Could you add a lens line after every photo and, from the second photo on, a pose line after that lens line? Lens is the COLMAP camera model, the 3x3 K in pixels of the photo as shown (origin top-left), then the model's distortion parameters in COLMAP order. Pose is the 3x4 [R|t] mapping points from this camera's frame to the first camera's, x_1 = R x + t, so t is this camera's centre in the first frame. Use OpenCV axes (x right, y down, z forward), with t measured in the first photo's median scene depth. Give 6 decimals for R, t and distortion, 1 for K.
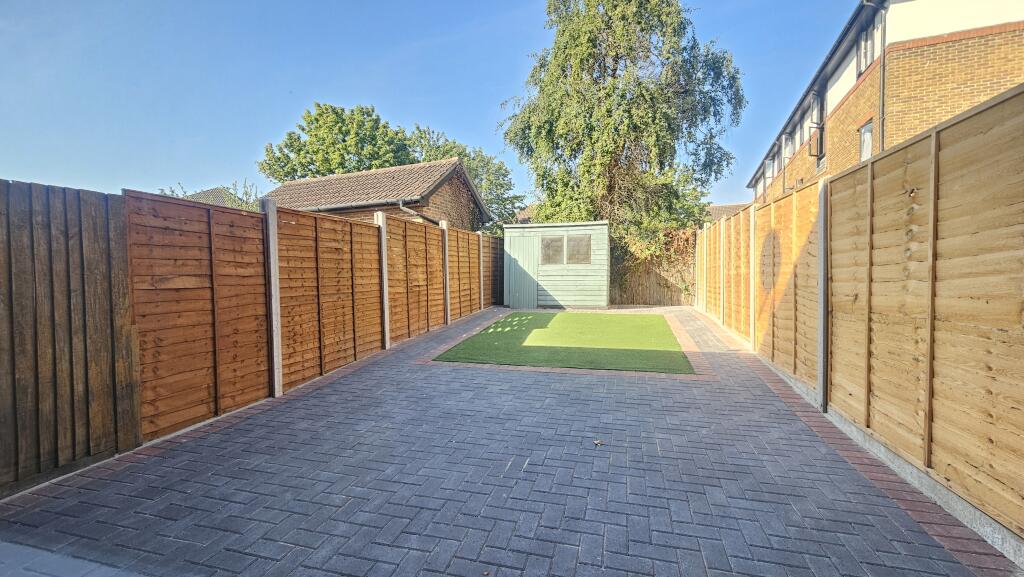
lens RADIAL K [[418.2, 0, 512.0], [0, 418.2, 288.5], [0, 0, 1]] dist [-0.000537, 0.000102]
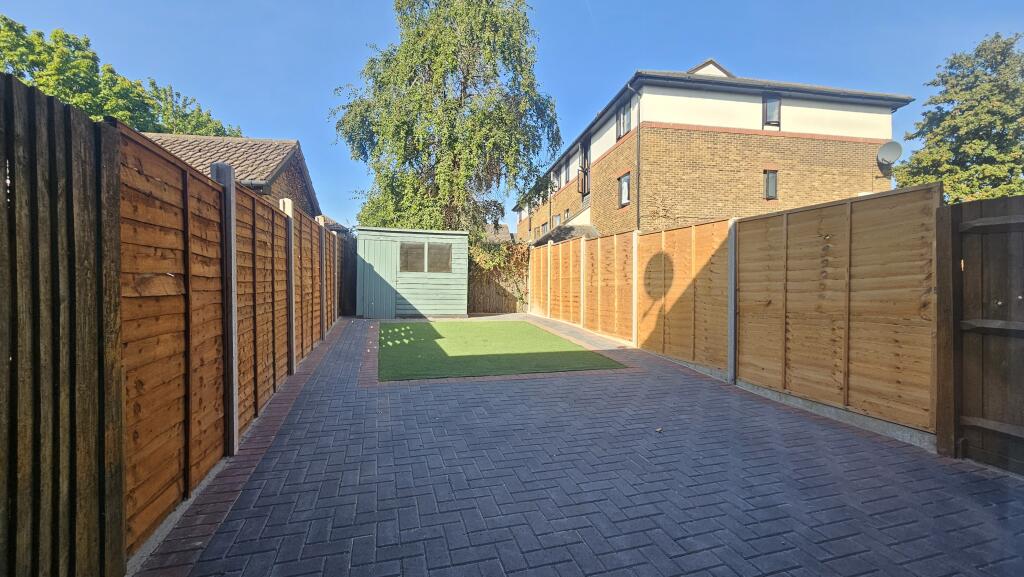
lens RADIAL K [[418.8, 0, 510.4], [0, 418.8, 291.4], [0, 0, 1]] dist [-0.000816, 0.000228]
pose [[0.845119, 0.007048, 0.534532, -0.553105], [0.000998, 0.999891, -0.014763, 0.002137], [-0.534578, 0.013010, 0.845019, 0.174970]]
